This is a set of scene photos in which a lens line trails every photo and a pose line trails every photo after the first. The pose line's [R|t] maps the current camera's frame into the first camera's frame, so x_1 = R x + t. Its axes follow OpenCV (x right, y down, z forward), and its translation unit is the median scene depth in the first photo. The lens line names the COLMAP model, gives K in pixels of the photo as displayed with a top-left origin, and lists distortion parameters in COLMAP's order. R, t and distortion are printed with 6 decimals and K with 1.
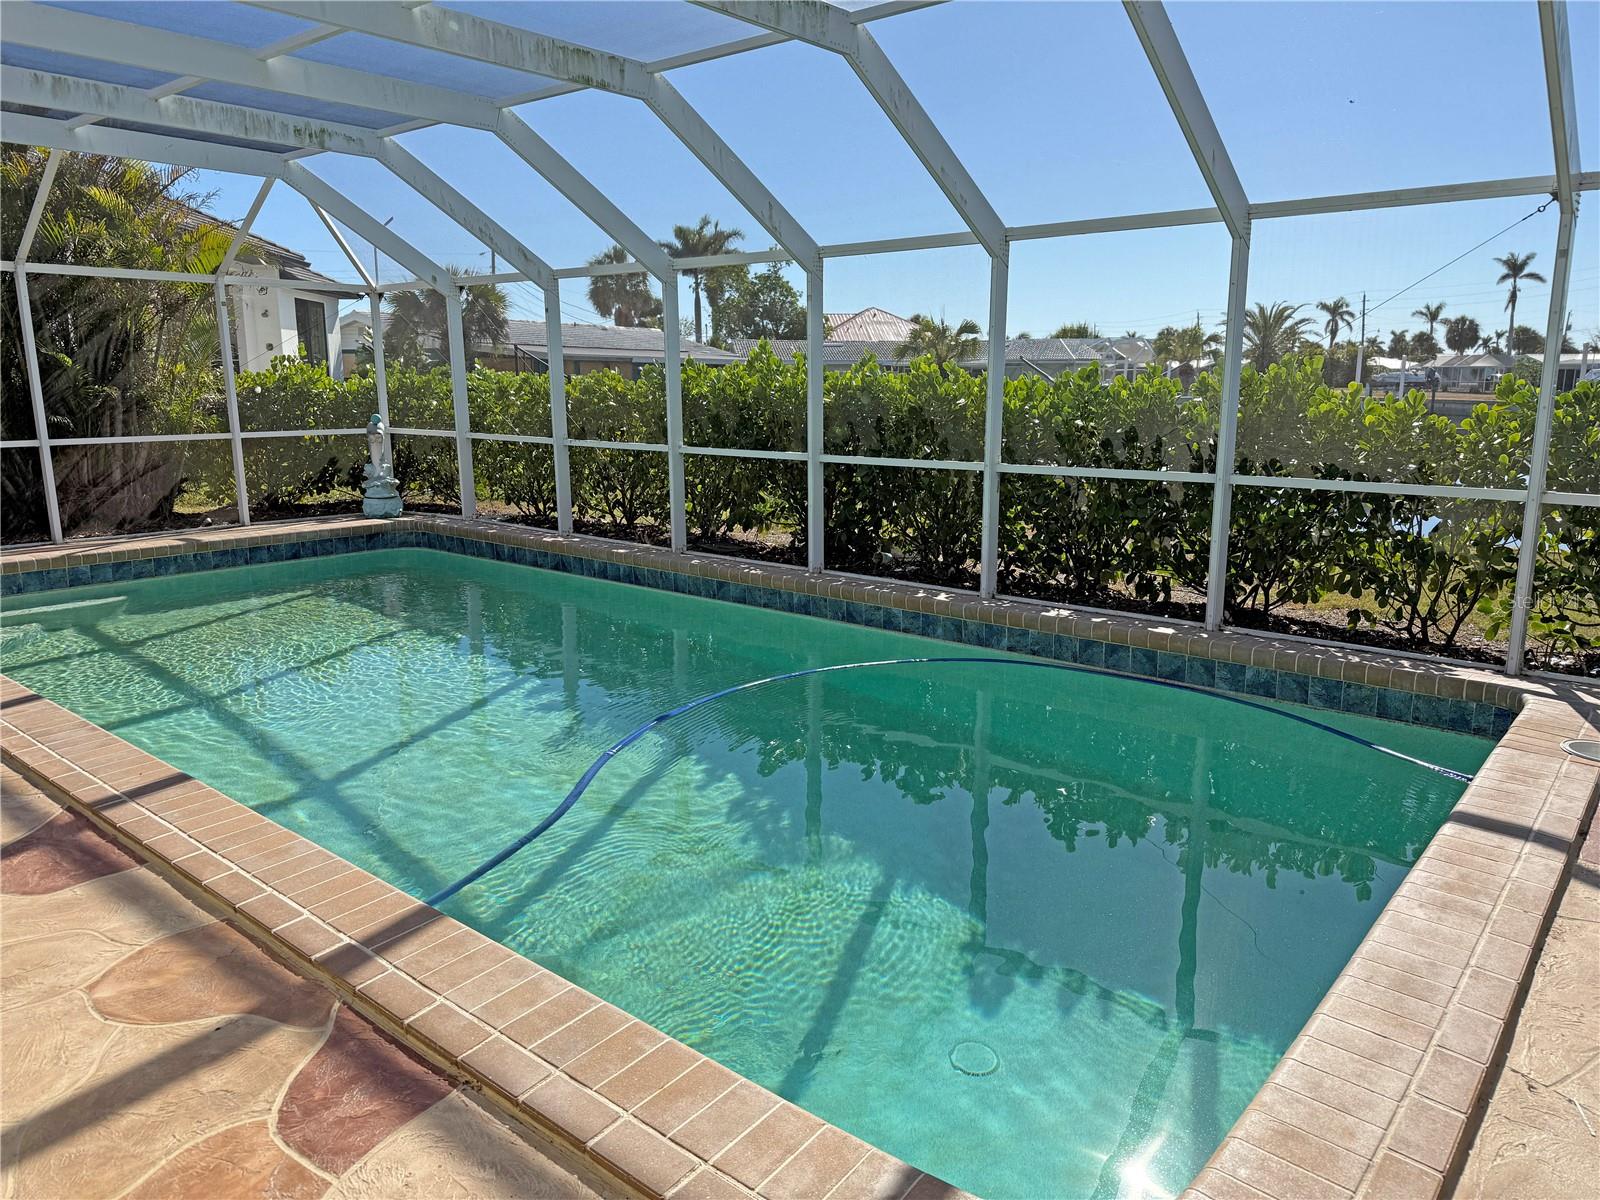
lens RADIAL K [[1105.8, 0, 800.0], [0, 1105.8, 600.0], [0, 0, 1]] dist [0.077519, -0.061508]
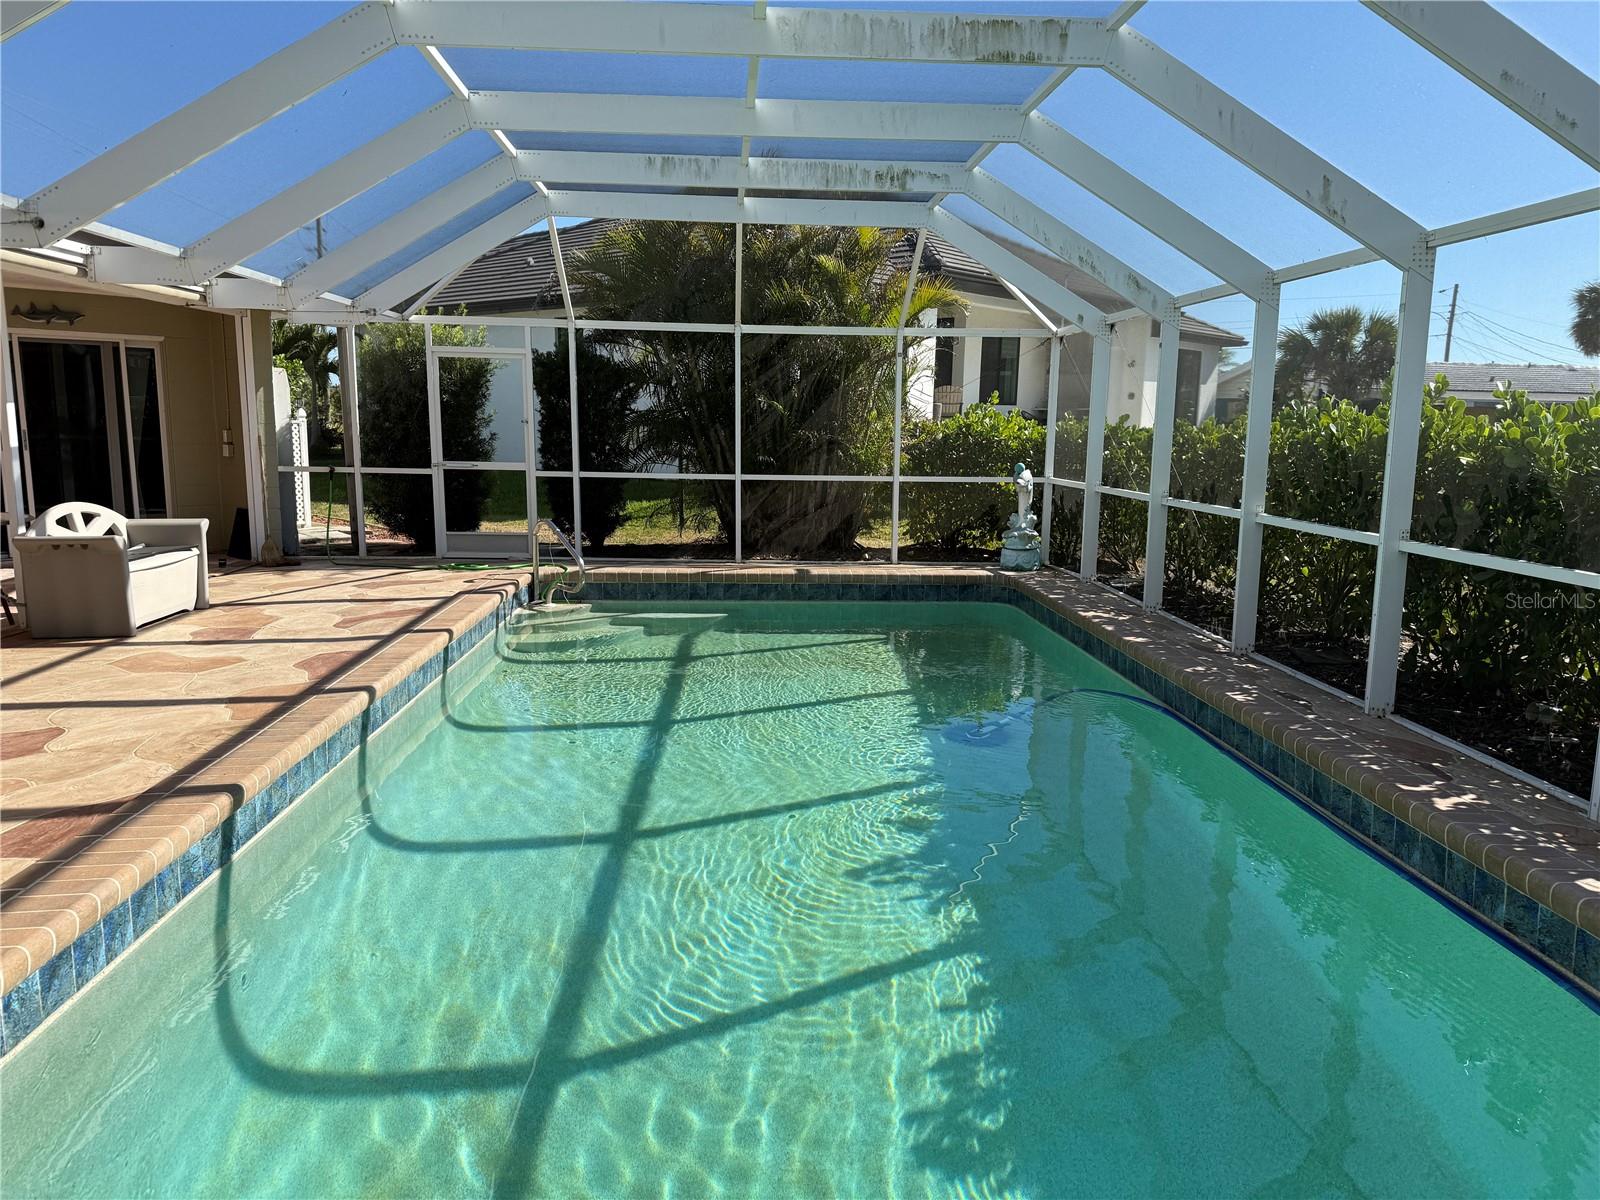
lens RADIAL K [[1125.9, 0, 800.0], [0, 1125.9, 600.0], [0, 0, 1]] dist [0.096976, -0.113880]
pose [[0.696188, 0.127599, -0.706428, 0.244690], [-0.159973, 0.986906, 0.020606, -0.052047], [0.699808, 0.098664, 0.707485, 0.257369]]
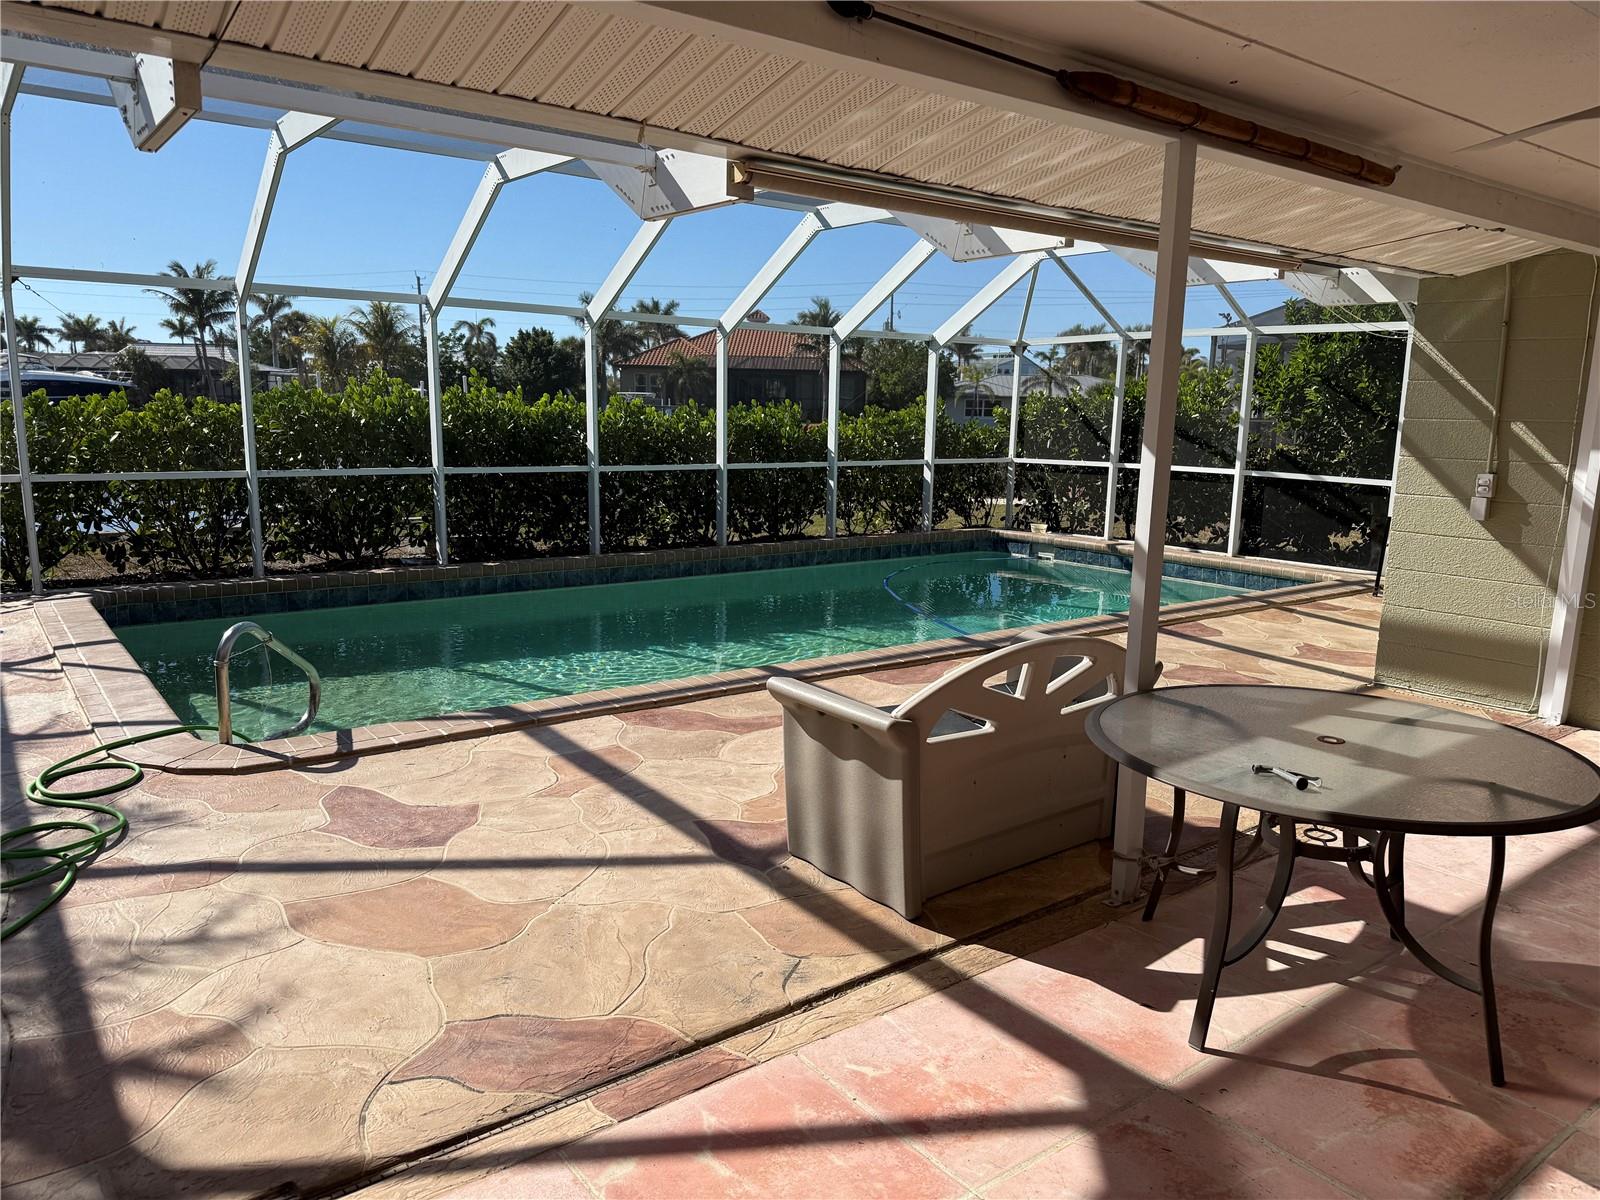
lens RADIAL K [[1125.9, 0, 800.0], [0, 1125.9, 600.0], [0, 0, 1]] dist [0.096976, -0.113880]
pose [[0.205386, -0.163509, 0.964925, -1.189713], [0.169333, 0.977012, 0.129515, -0.104250], [-0.963921, 0.136793, 0.228352, 0.464918]]
